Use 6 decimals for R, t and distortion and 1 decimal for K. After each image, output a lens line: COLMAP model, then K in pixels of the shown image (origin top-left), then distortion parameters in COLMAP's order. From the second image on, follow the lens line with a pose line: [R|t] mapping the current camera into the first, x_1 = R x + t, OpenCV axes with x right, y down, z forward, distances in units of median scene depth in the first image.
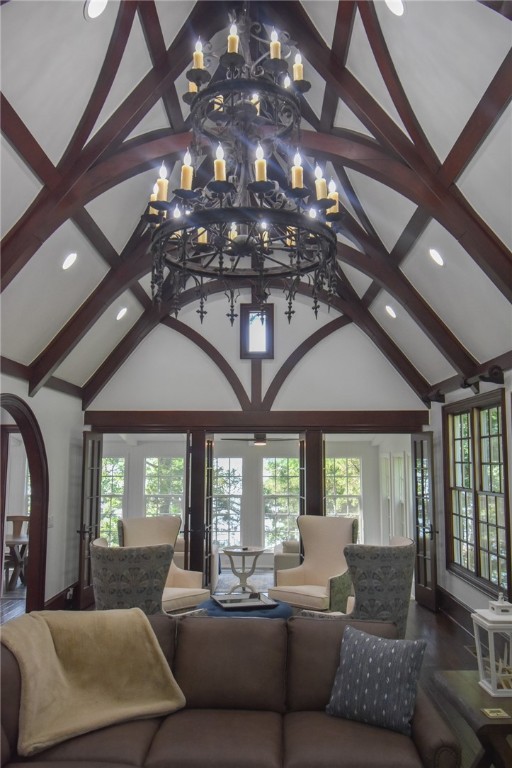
lens RADIAL K [[630.0, 0, 257.5], [0, 630.0, 397.9], [0, 0, 1]] dist [-0.016751, -0.005223]
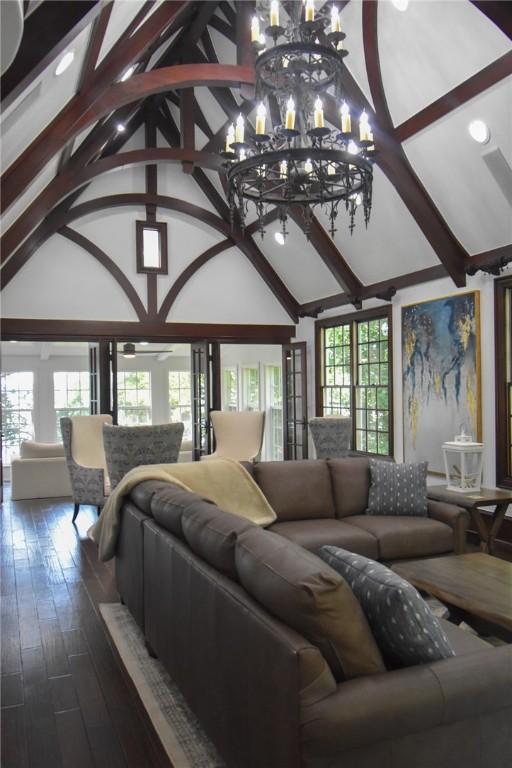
lens RADIAL K [[630.0, 0, 257.5], [0, 630.0, 397.9], [0, 0, 1]] dist [-0.016751, -0.005223]
pose [[0.920975, -0.021154, 0.389047, -0.332632], [-0.022539, 0.993960, 0.107402, 0.038386], [-0.388969, -0.107683, 0.914936, -0.103846]]
